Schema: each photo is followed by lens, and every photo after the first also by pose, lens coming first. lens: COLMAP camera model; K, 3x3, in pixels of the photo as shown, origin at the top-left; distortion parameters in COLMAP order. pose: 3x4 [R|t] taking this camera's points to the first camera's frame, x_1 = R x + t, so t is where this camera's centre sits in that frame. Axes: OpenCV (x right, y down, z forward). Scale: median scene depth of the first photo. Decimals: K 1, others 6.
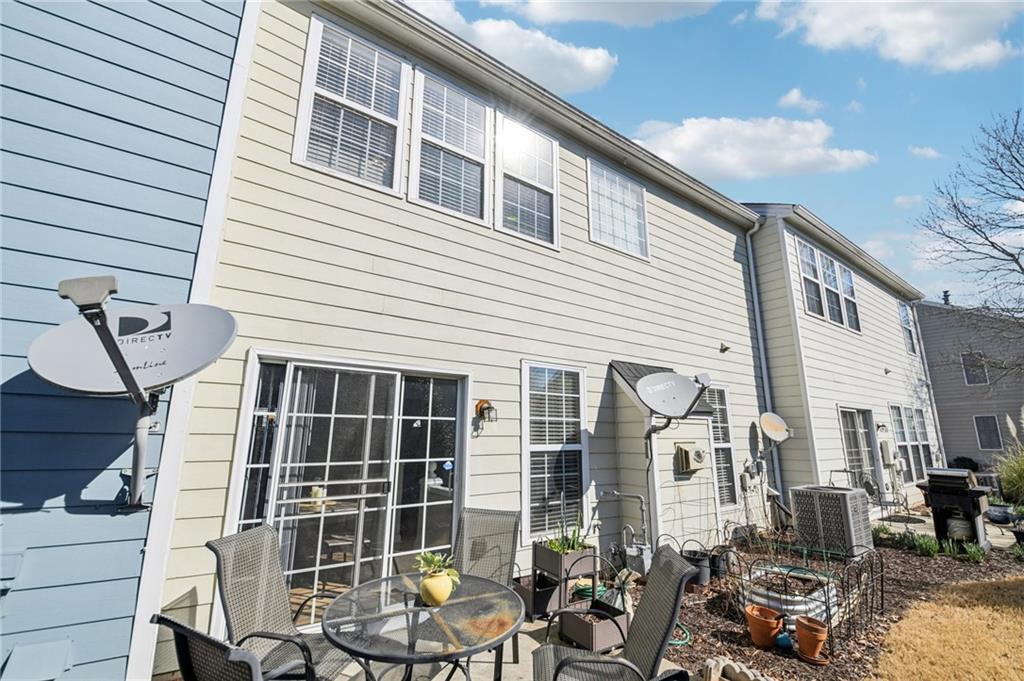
lens RADIAL K [[438.8, 0, 515.2], [0, 438.8, 333.1], [0, 0, 1]] dist [0.036168, -0.032929]
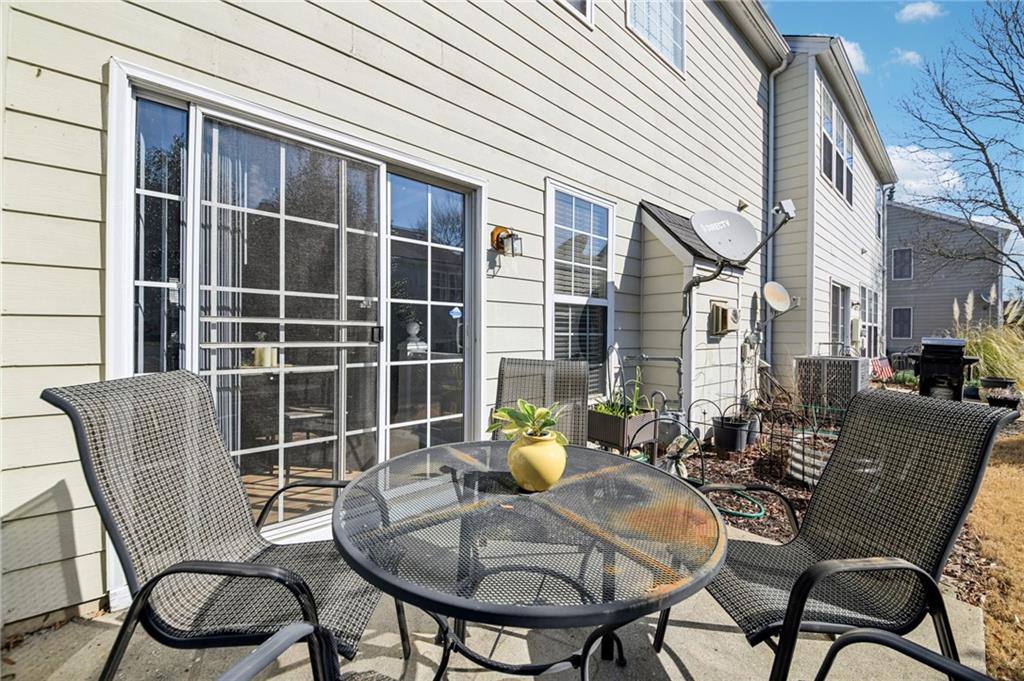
lens RADIAL K [[438.8, 0, 515.2], [0, 438.8, 333.1], [0, 0, 1]] dist [0.036168, -0.032929]
pose [[0.990332, 0.000985, 0.138716, -0.138679], [-0.032700, 0.973452, 0.226545, 0.148453], [-0.134810, -0.228891, 0.964072, 0.256596]]
